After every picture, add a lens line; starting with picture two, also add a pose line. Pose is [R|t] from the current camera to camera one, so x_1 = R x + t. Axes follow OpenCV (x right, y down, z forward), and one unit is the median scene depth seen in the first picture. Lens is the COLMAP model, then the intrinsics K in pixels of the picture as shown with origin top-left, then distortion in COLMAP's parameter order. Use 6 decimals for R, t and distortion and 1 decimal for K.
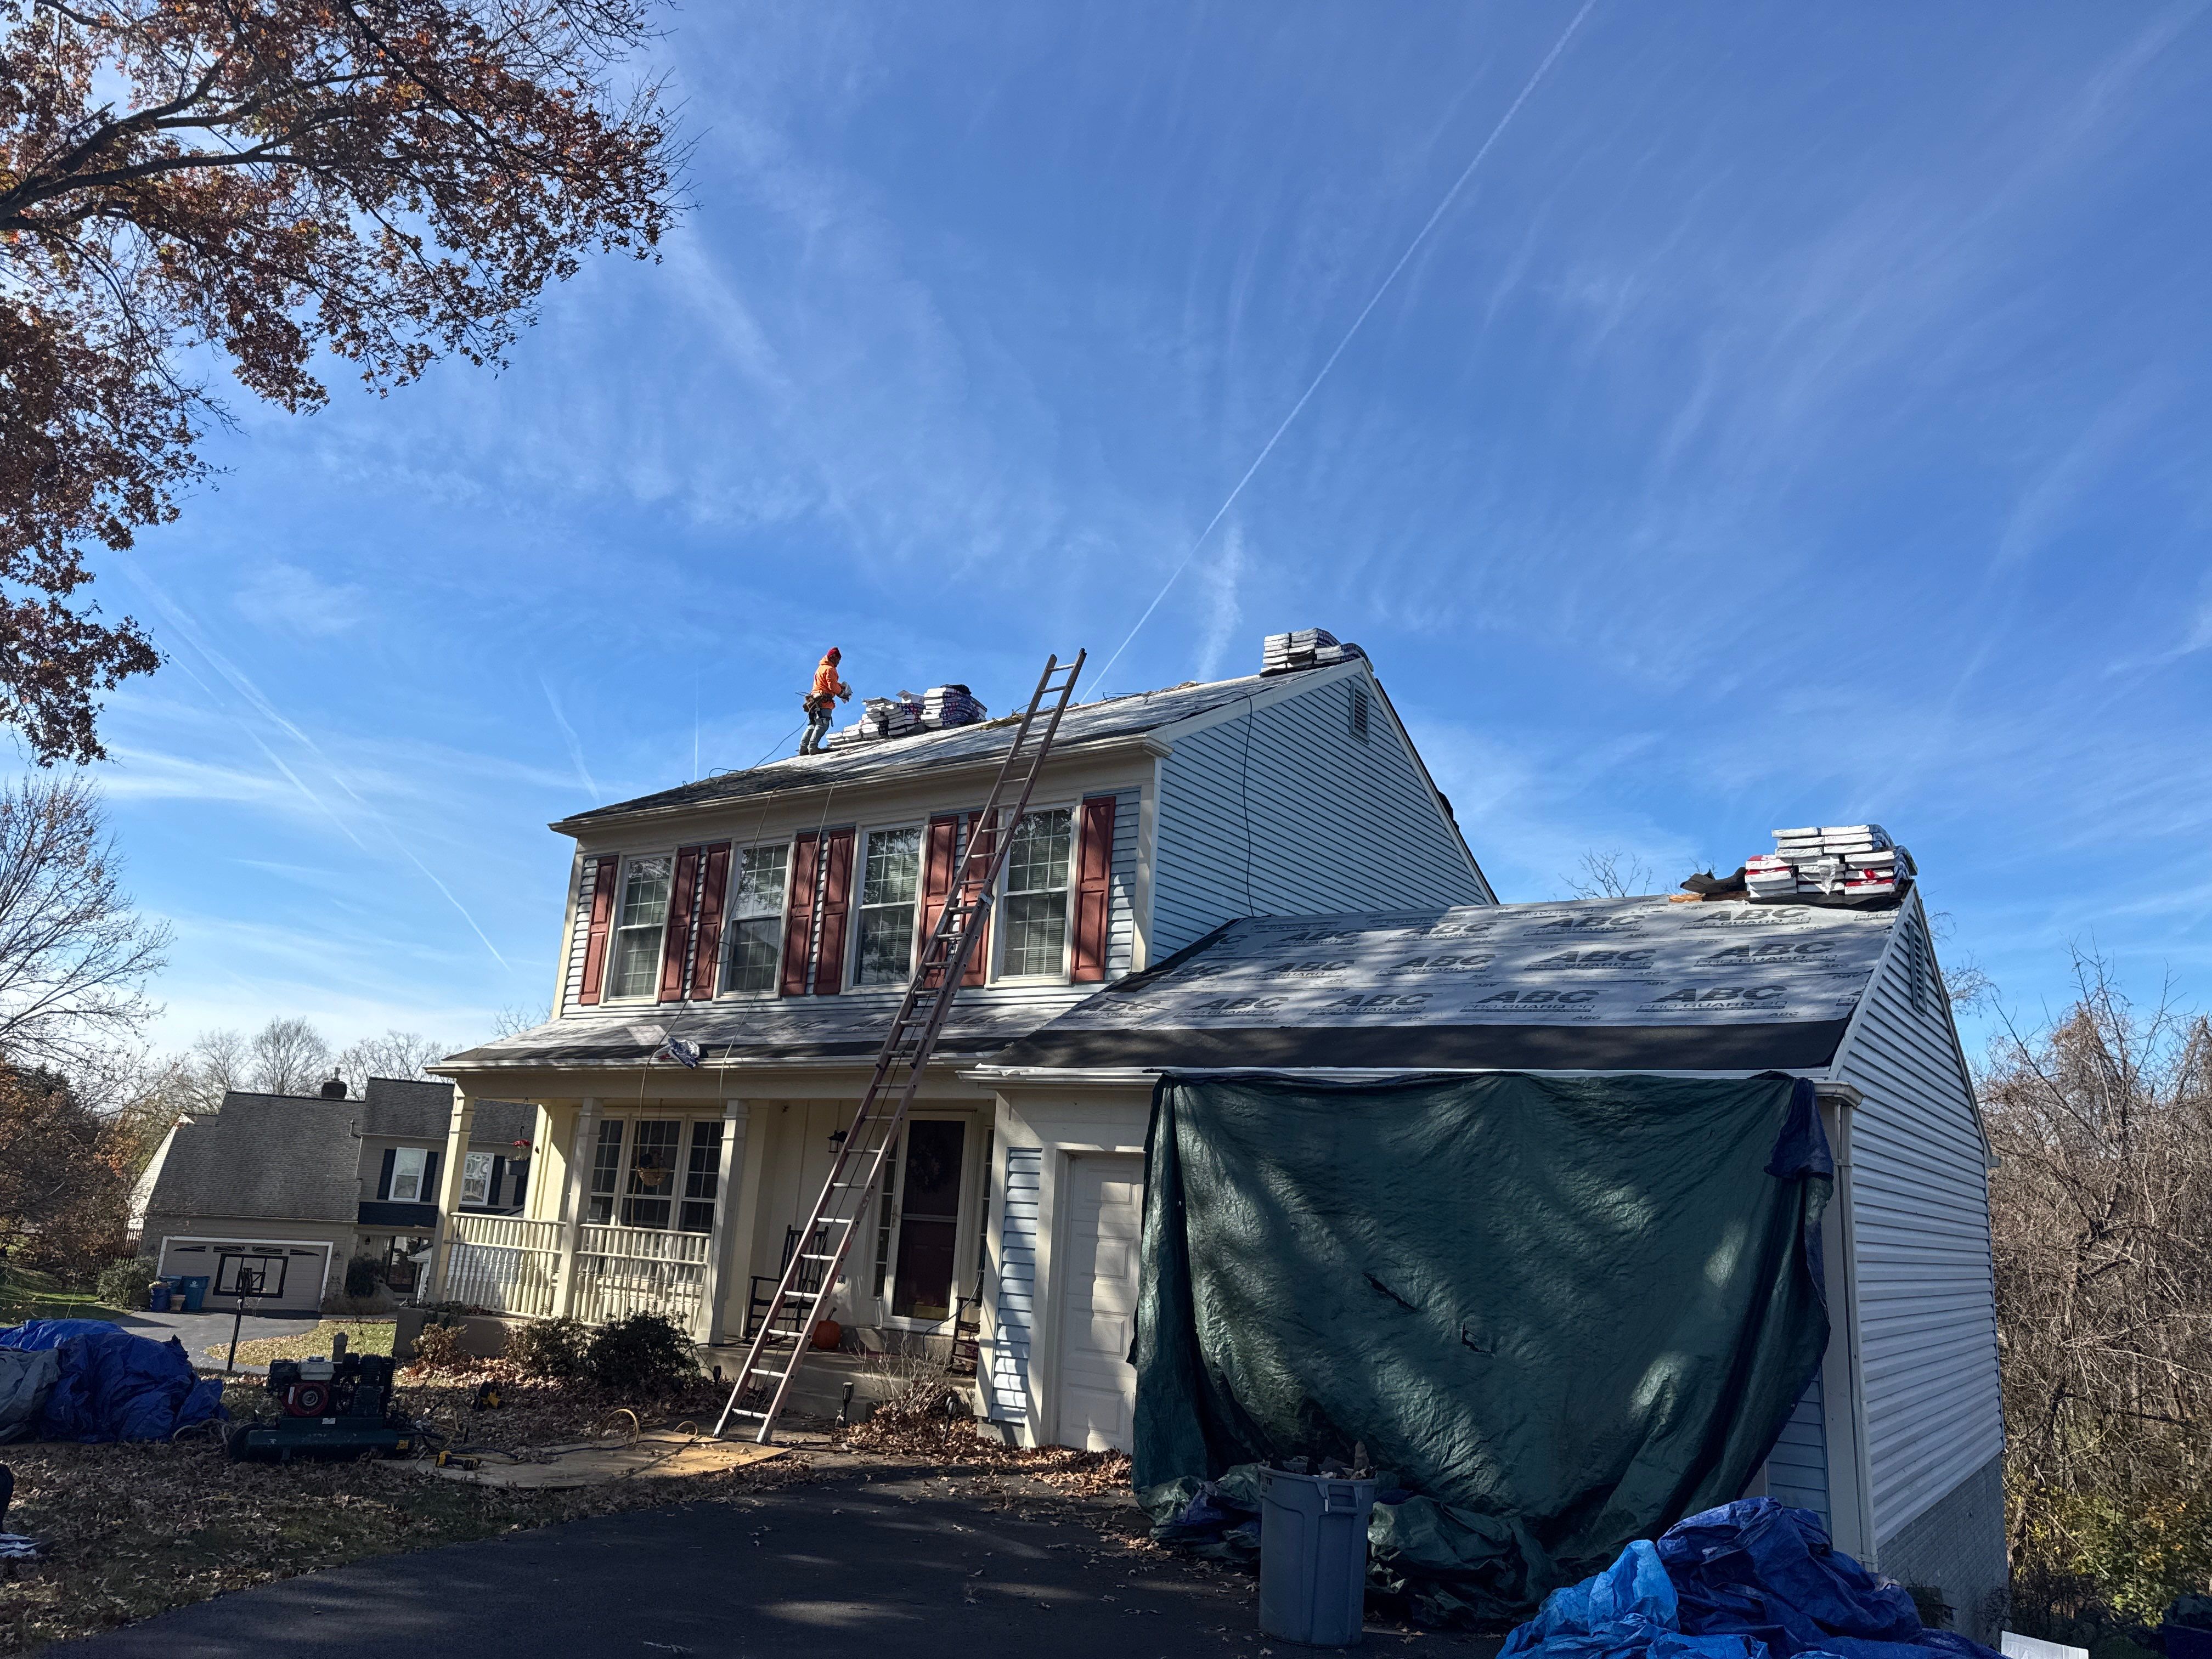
lens RADIAL K [[1520.8, 0, 1095.3], [0, 1520.8, 833.1], [0, 0, 1]] dist [0.038910, -0.013644]
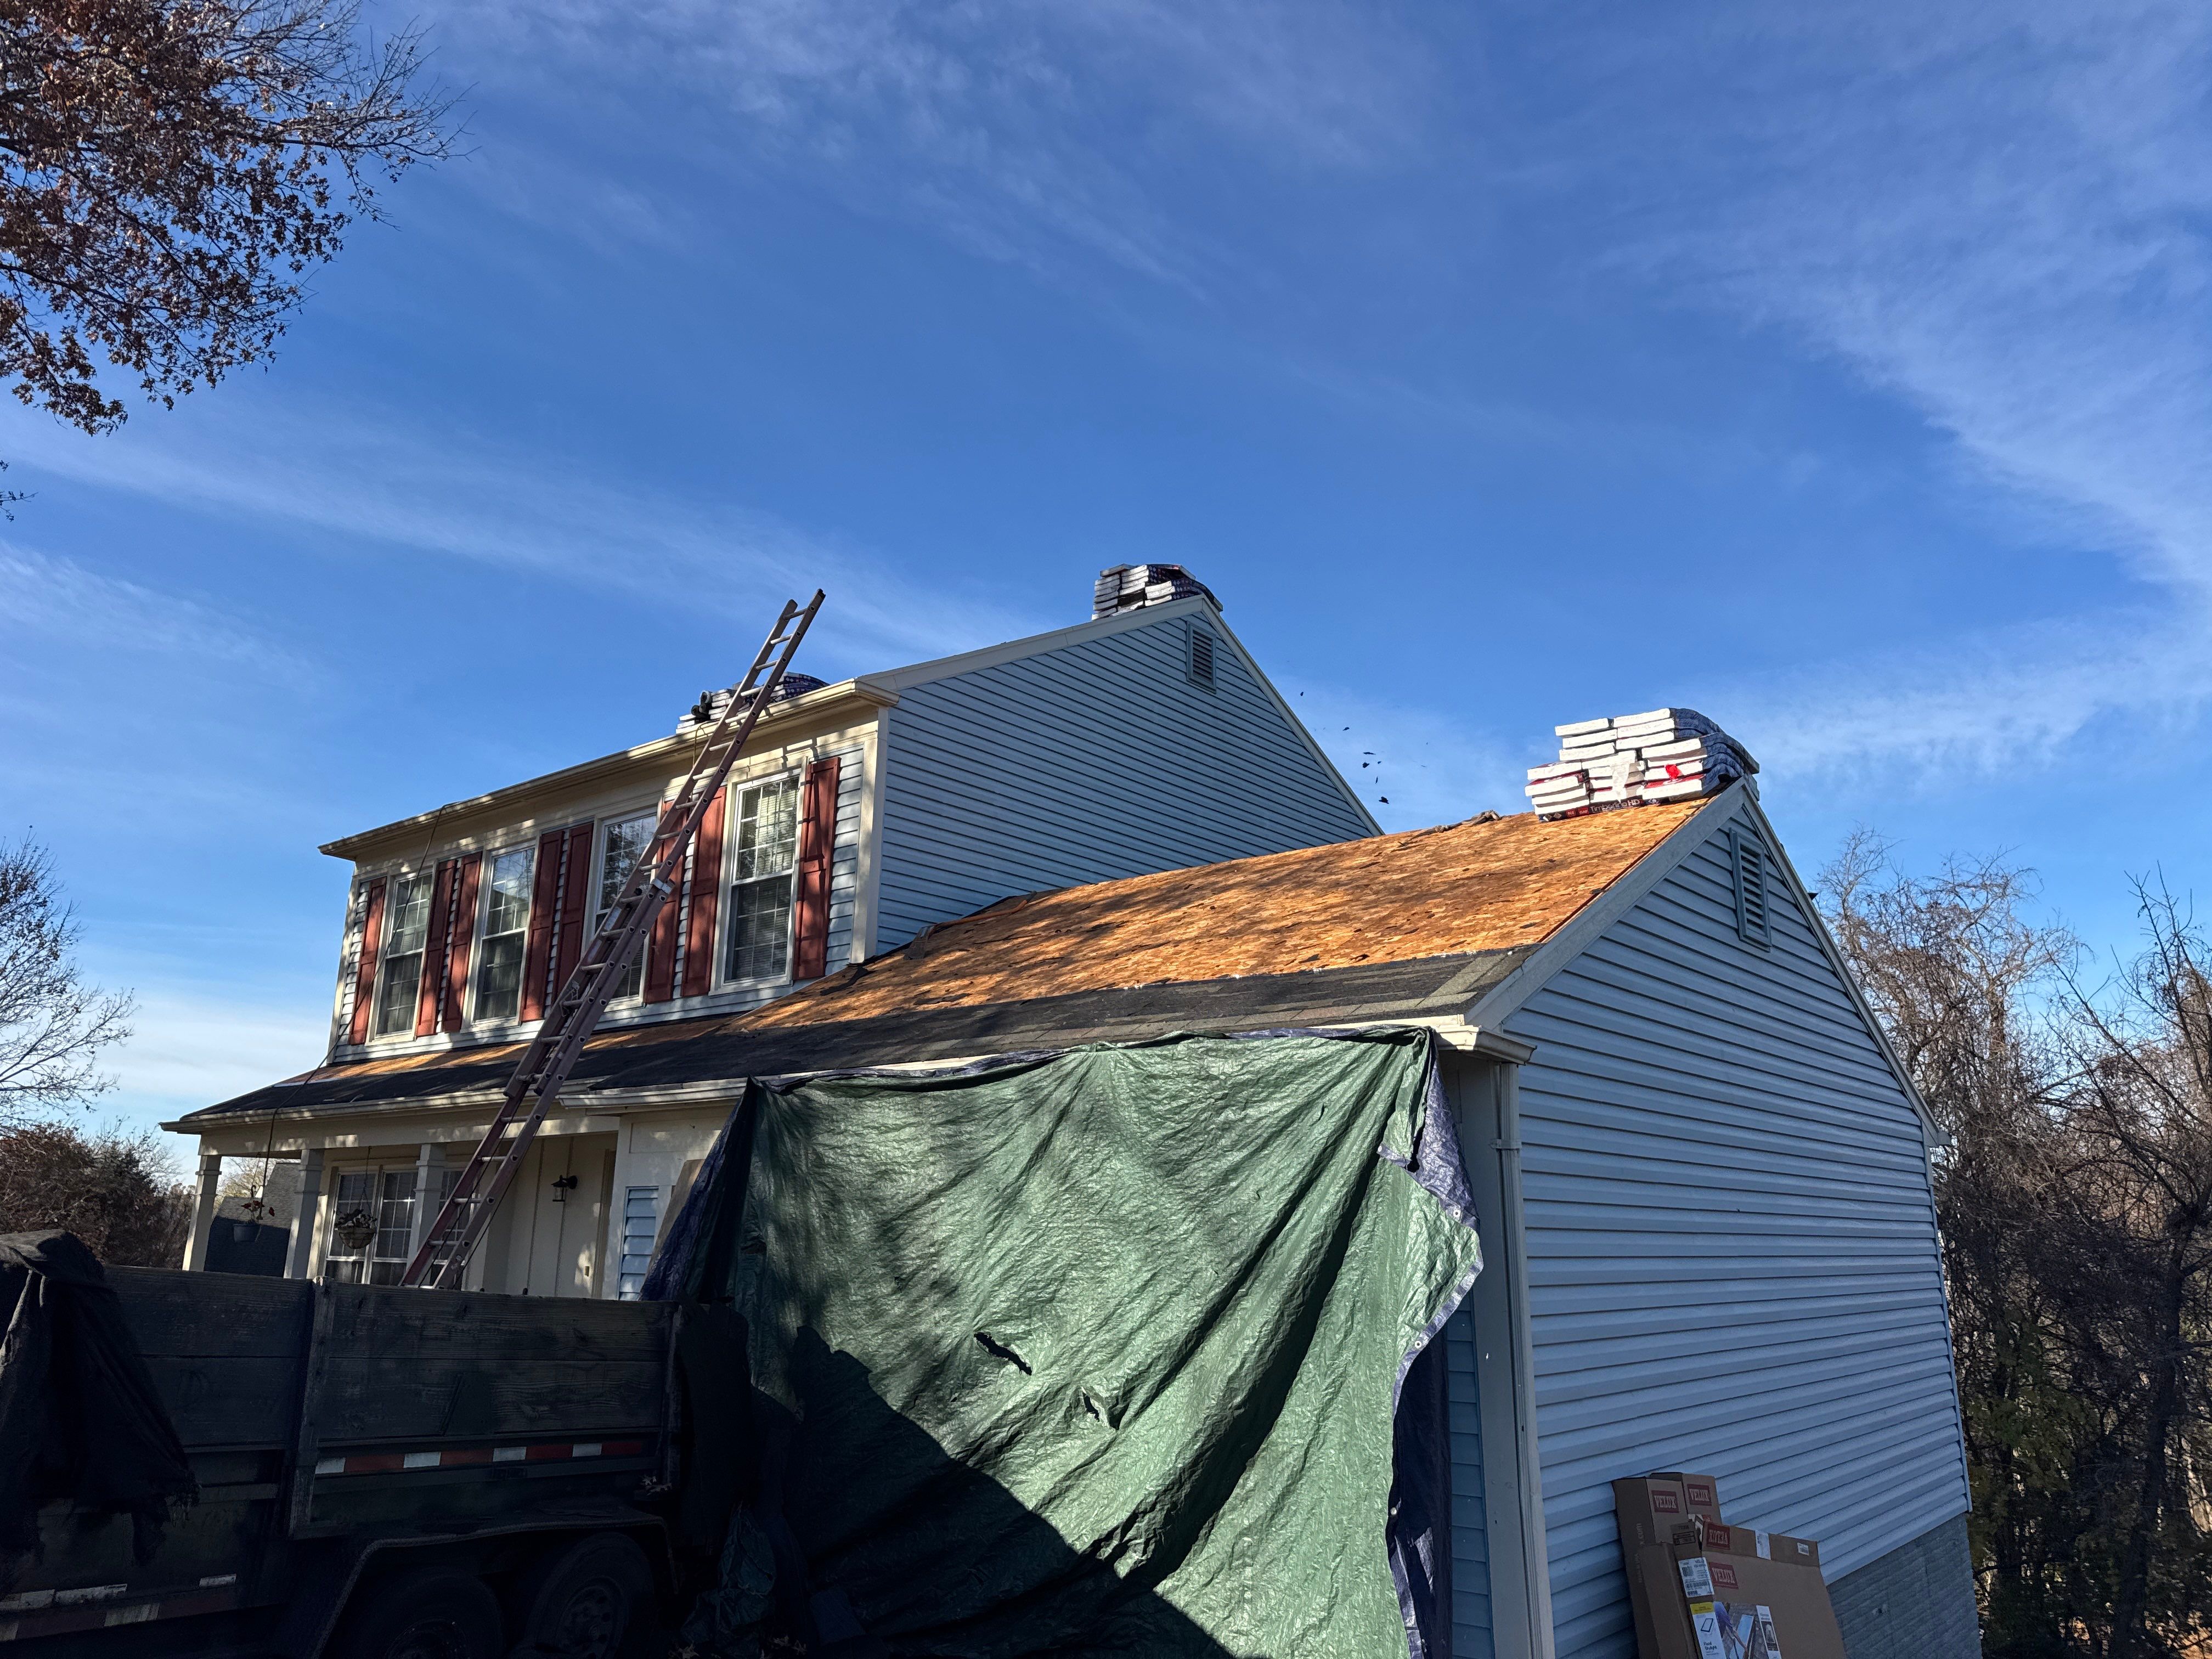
lens RADIAL K [[1520.8, 0, 1097.7], [0, 1520.8, 795.5], [0, 0, 1]] dist [0.038910, -0.013644]
pose [[0.995390, -0.066285, -0.069315, 0.181548], [0.063224, 0.996963, -0.045460, 0.037889], [0.072118, 0.040868, 0.996558, 0.142151]]
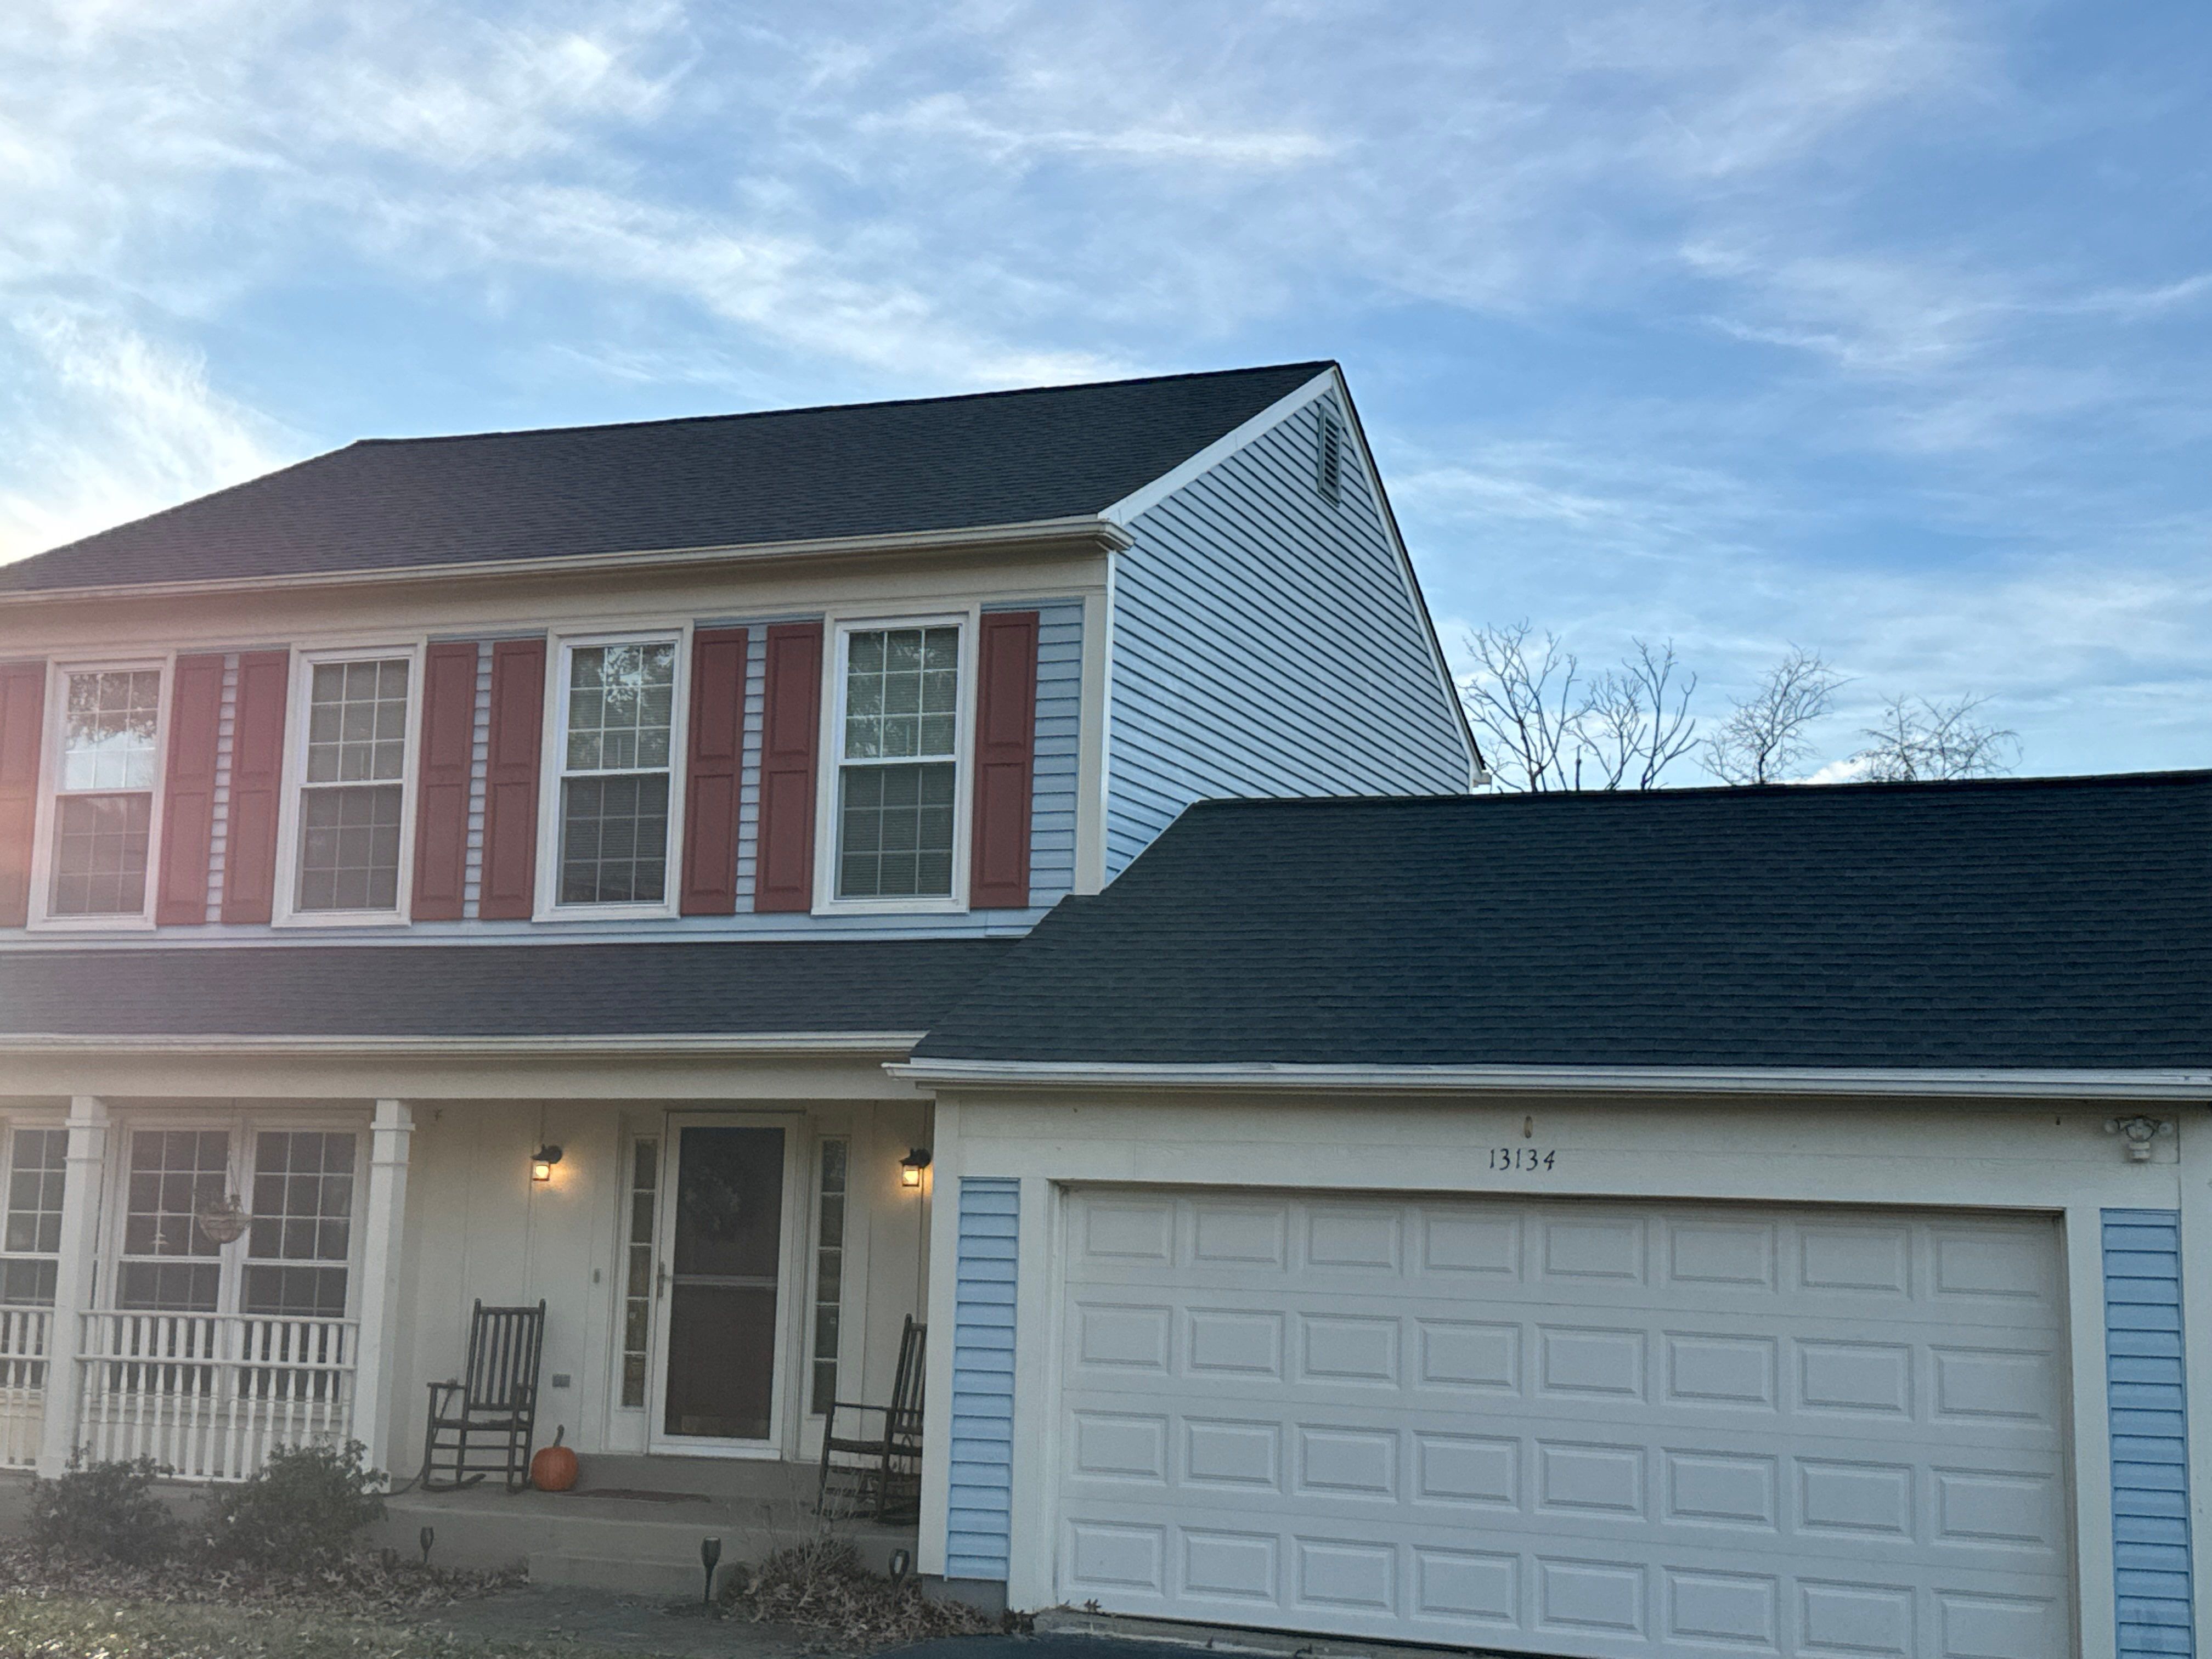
lens RADIAL K [[2840.6, 0, 1107.1], [0, 2840.6, 838.4], [0, 0, 1]] dist [0.135151, 0.000000]
pose [[0.972142, 0.004300, 0.234352, -0.198910], [-0.029973, 0.993904, 0.106098, -0.048203], [-0.232467, -0.110166, 0.966345, -0.125188]]
